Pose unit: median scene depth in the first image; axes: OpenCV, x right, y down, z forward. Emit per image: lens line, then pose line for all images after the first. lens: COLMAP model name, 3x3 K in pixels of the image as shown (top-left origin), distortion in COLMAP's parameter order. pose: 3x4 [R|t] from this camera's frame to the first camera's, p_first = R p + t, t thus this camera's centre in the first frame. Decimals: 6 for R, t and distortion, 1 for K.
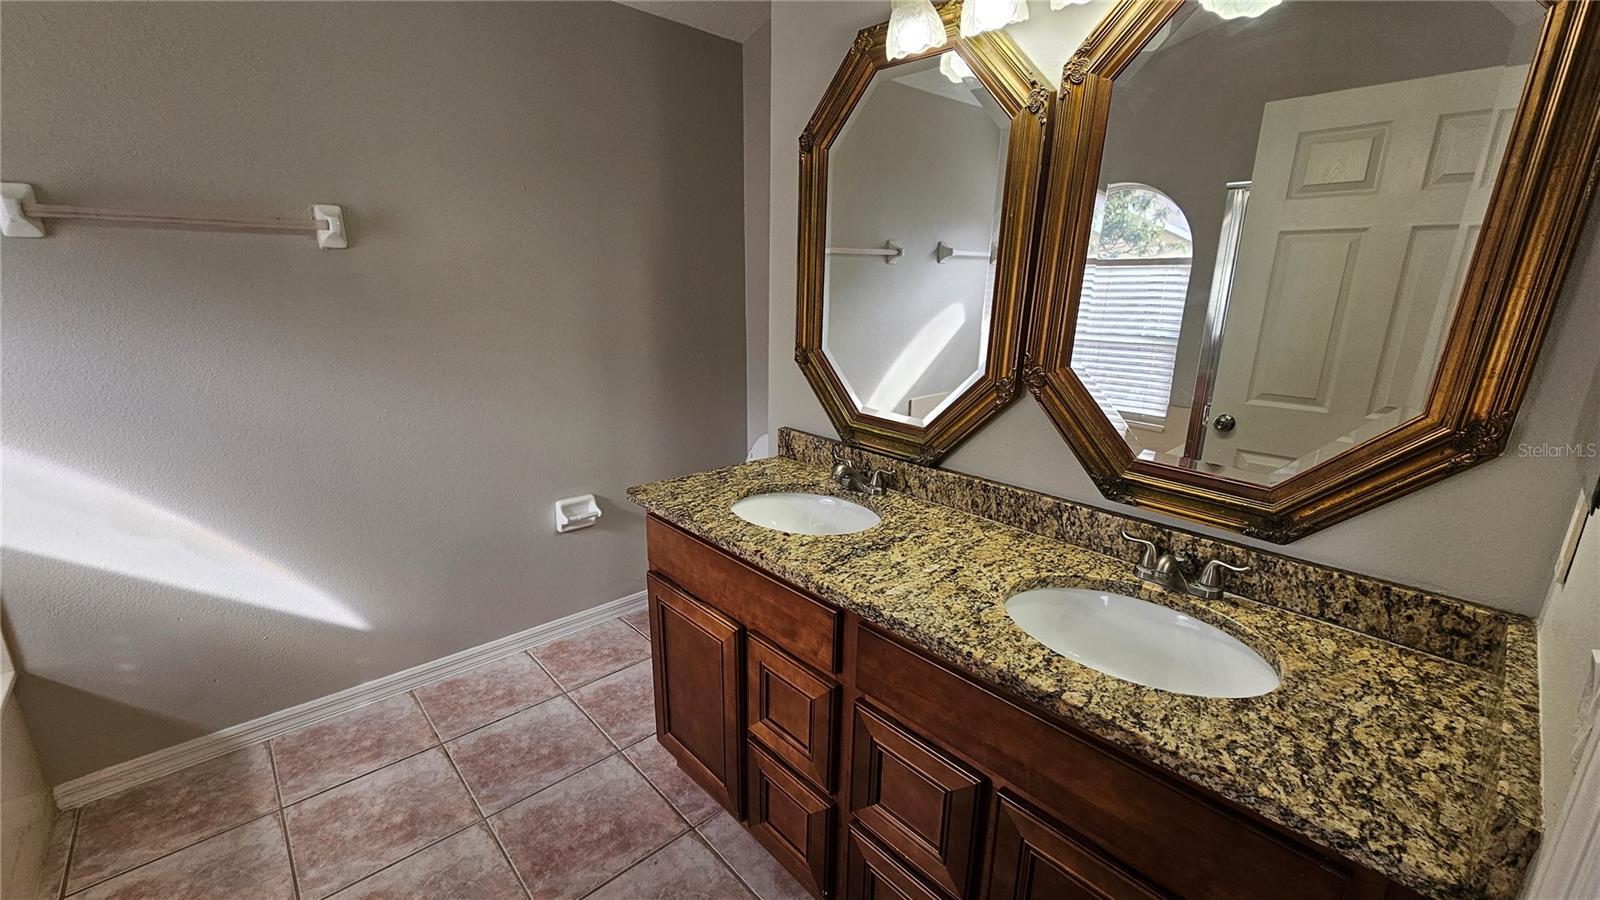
lens RADIAL K [[651.8, 0, 797.4], [0, 651.8, 461.0], [0, 0, 1]] dist [0.001227, -0.002026]
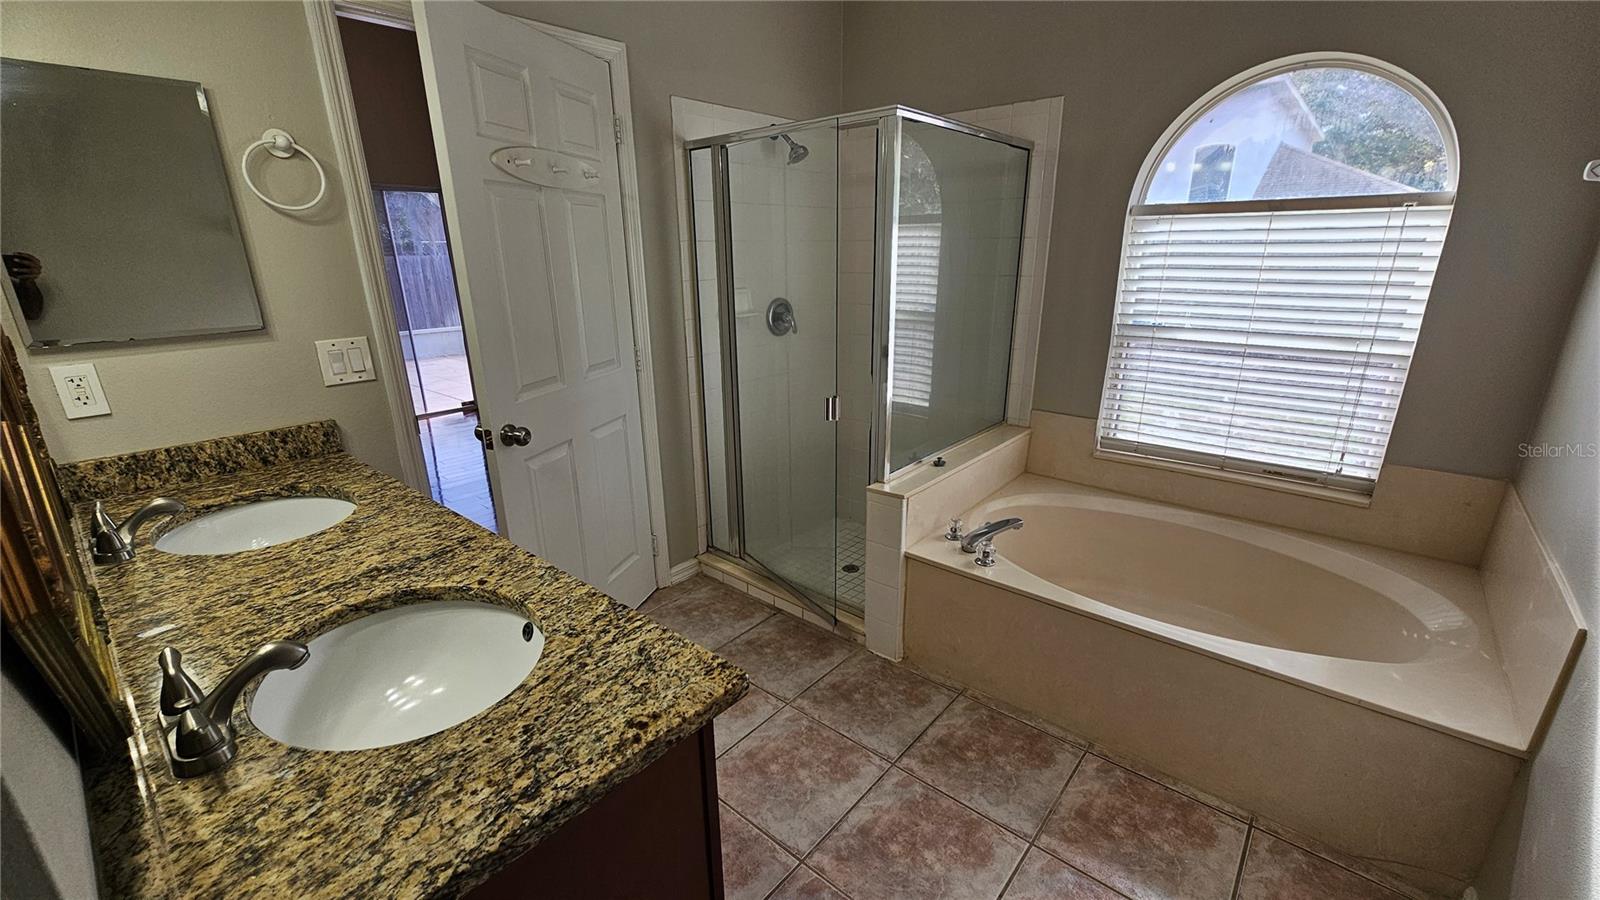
lens RADIAL K [[651.8, 0, 797.4], [0, 651.8, 461.0], [0, 0, 1]] dist [0.001227, -0.002026]
pose [[-0.992678, 0.035909, -0.115330, -0.305128], [-0.033626, 0.834898, 0.549376, -0.444651], [0.116016, 0.549232, -0.827578, 1.625151]]
